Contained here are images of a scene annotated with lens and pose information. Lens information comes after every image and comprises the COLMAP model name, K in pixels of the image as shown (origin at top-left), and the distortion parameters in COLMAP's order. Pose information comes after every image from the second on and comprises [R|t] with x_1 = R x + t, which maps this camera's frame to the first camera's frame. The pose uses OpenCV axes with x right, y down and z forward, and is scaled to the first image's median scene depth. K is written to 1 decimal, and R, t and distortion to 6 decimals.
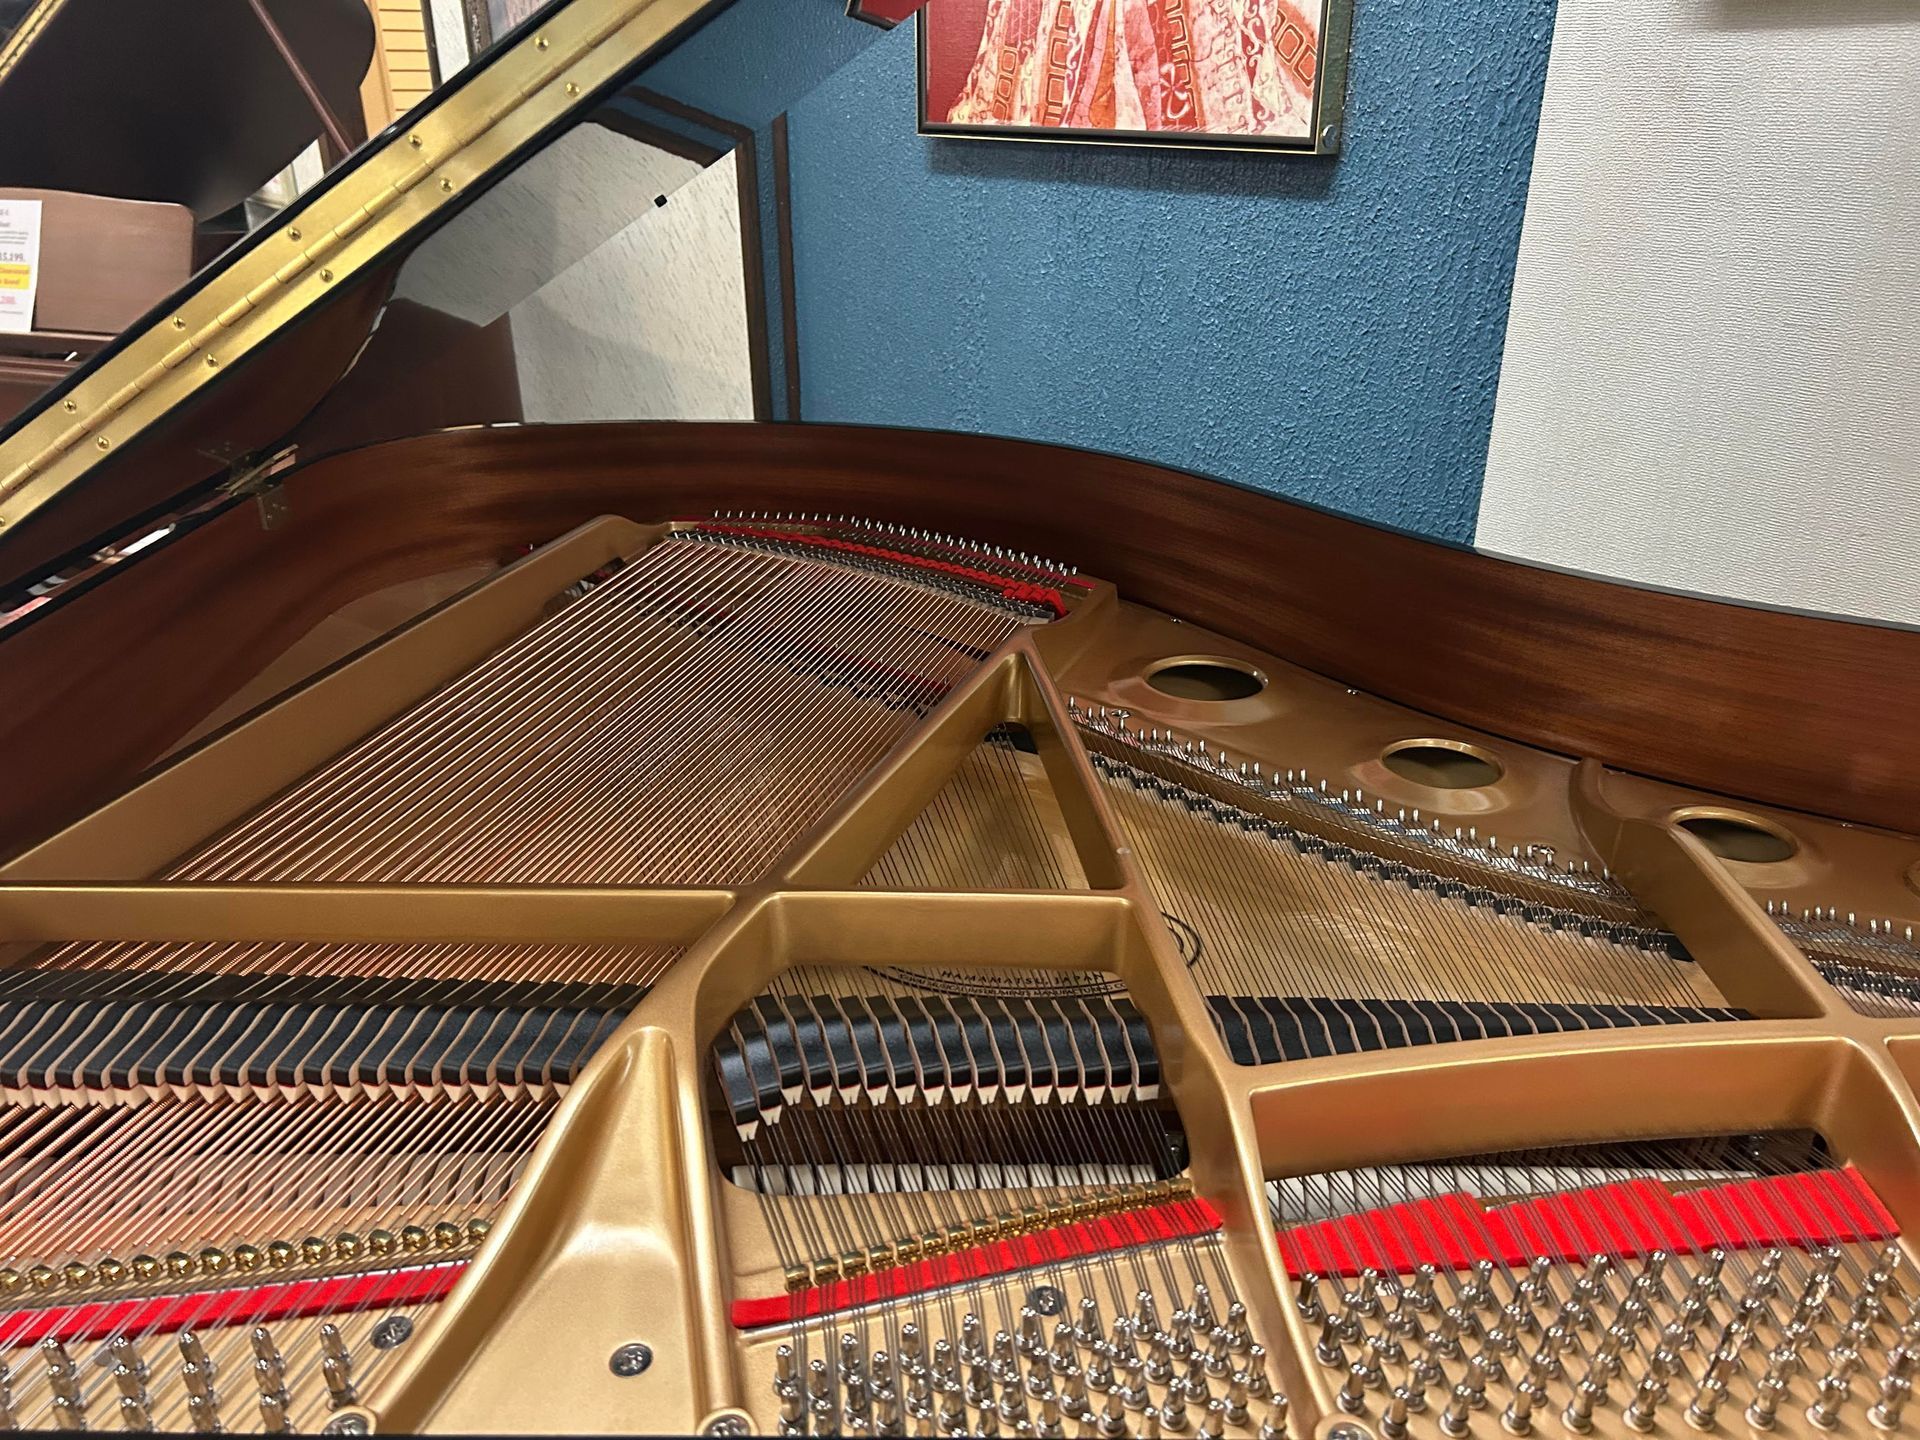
lens RADIAL K [[1428.9, 0, 953.3], [0, 1428.9, 718.0], [0, 0, 1]] dist [0.048758, -0.064561]
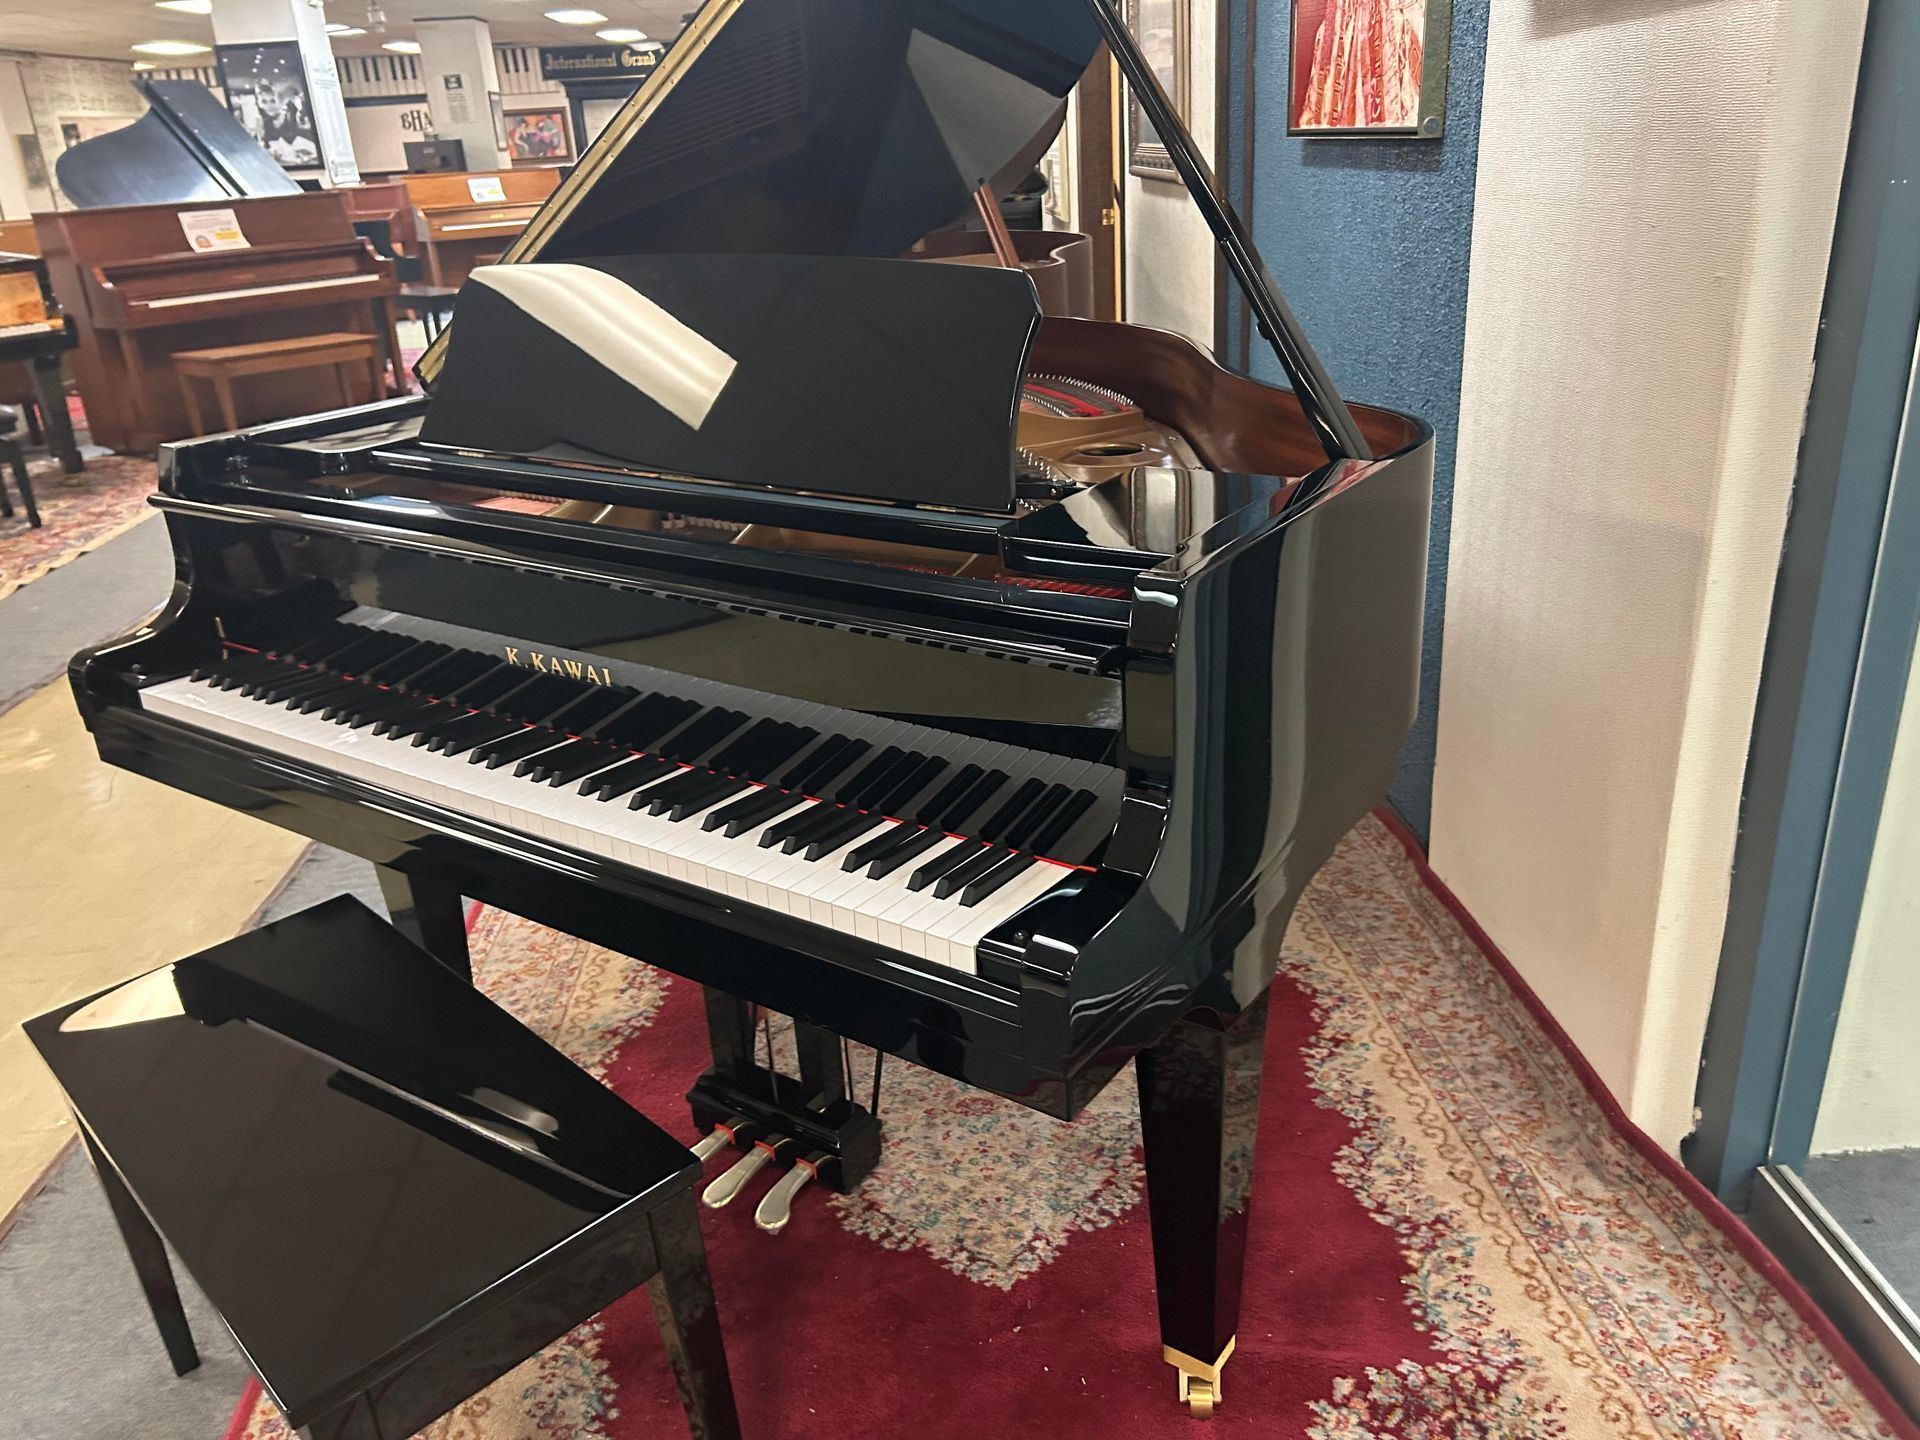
lens RADIAL K [[1428.9, 0, 967.8], [0, 1428.9, 703.9], [0, 0, 1]] dist [0.048758, -0.064561]
pose [[0.825769, 0.169243, -0.538017, 0.659031], [-0.182321, 0.982802, 0.029326, 0.162889], [0.533728, 0.073875, 0.842423, -0.322204]]
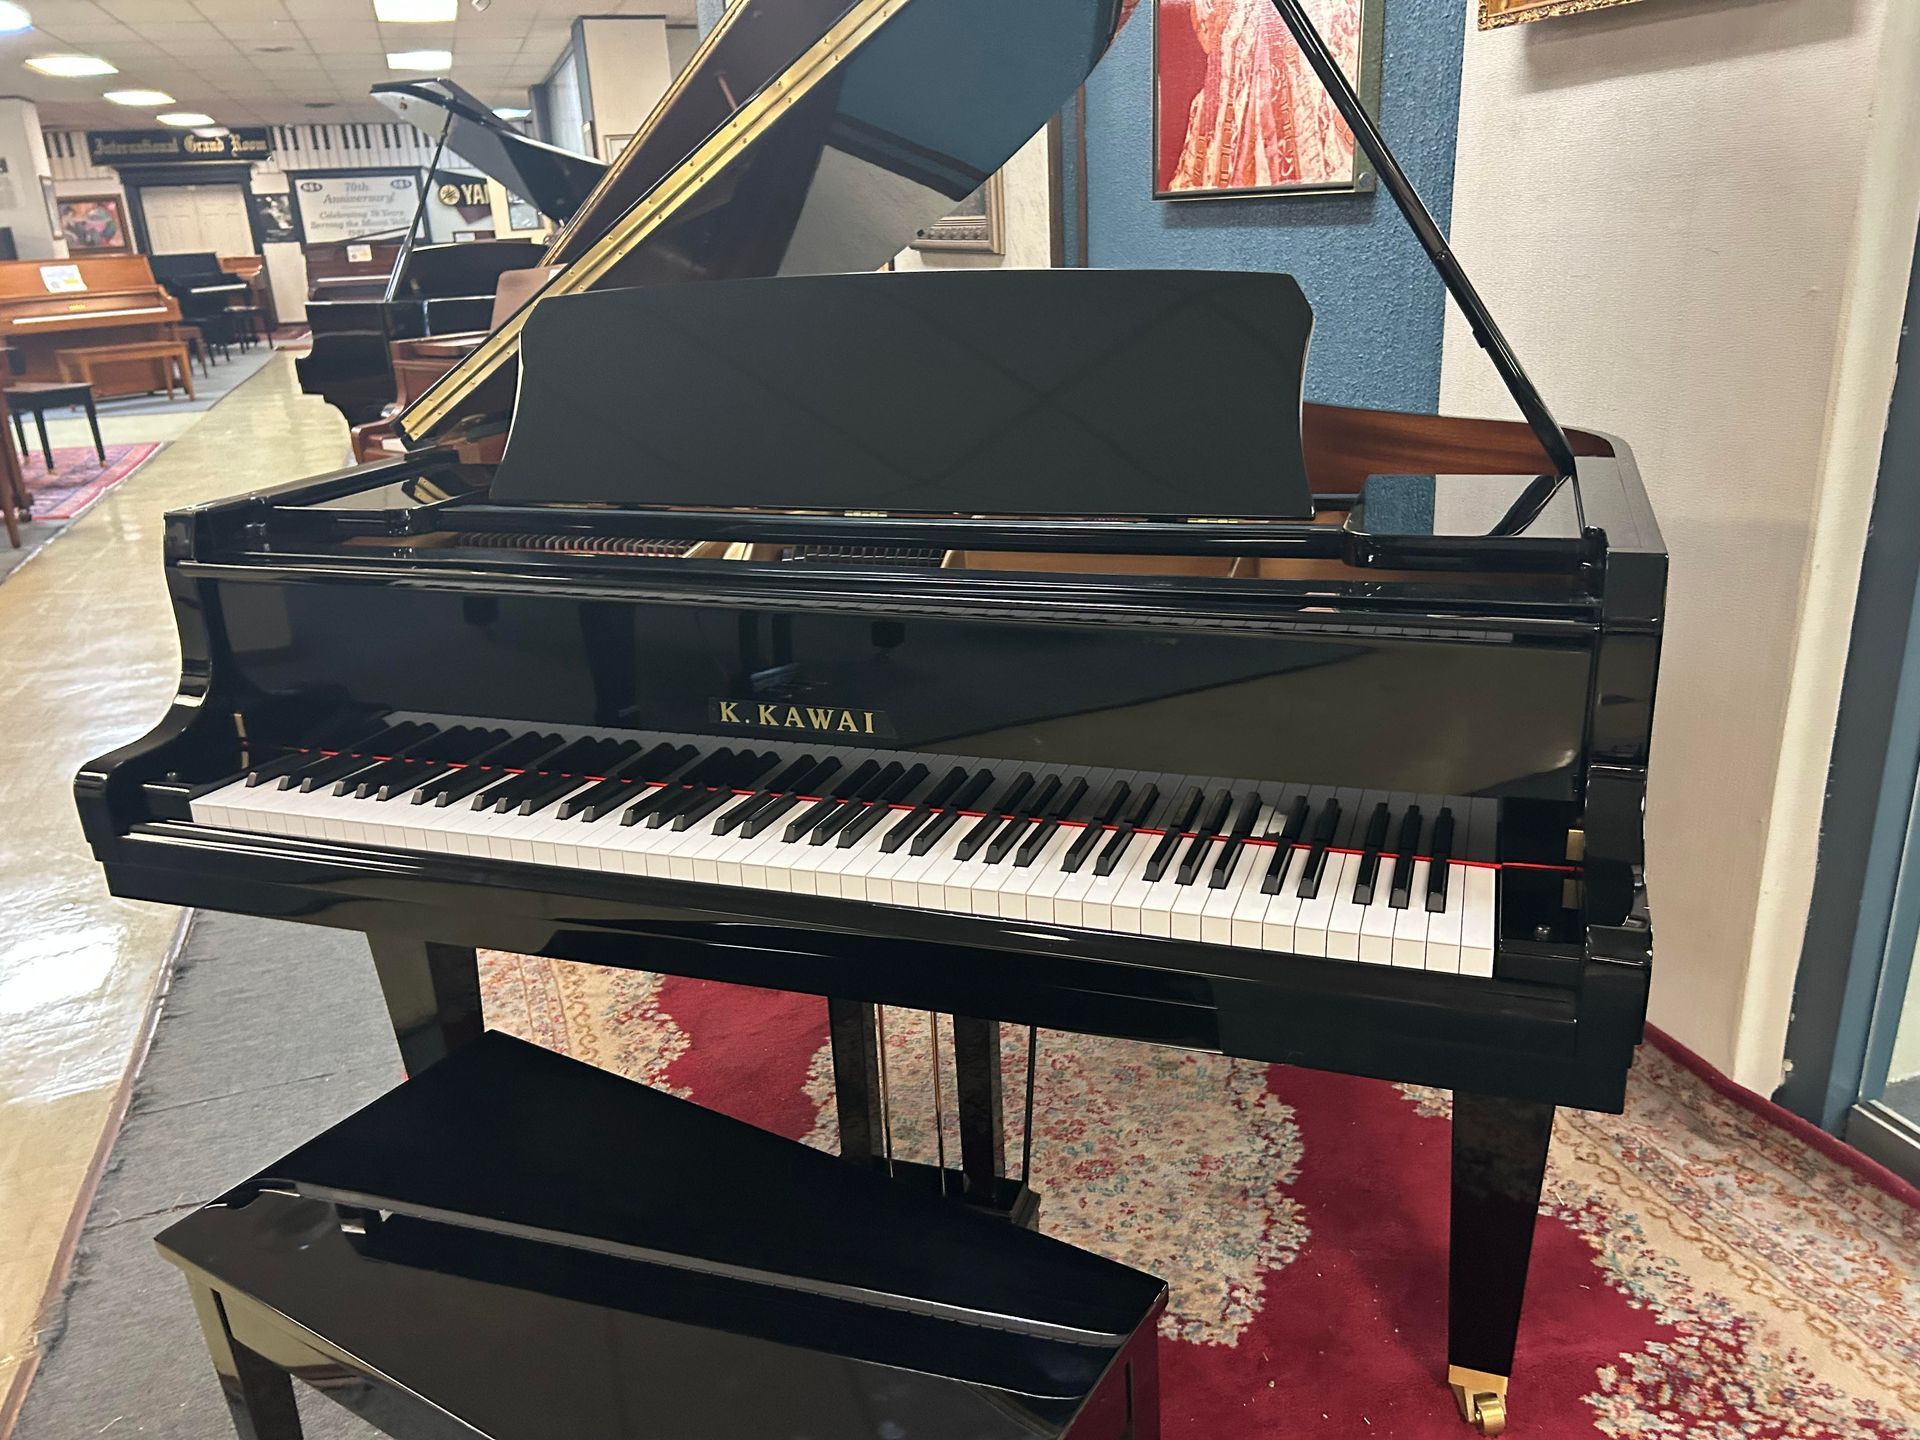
lens RADIAL K [[1428.9, 0, 952.2], [0, 1428.9, 707.4], [0, 0, 1]] dist [0.048758, -0.064561]
pose [[0.943236, 0.072569, -0.324098, 0.341690], [-0.098457, 0.993069, -0.064186, 0.240605], [0.317194, 0.092452, 0.943843, -0.425324]]
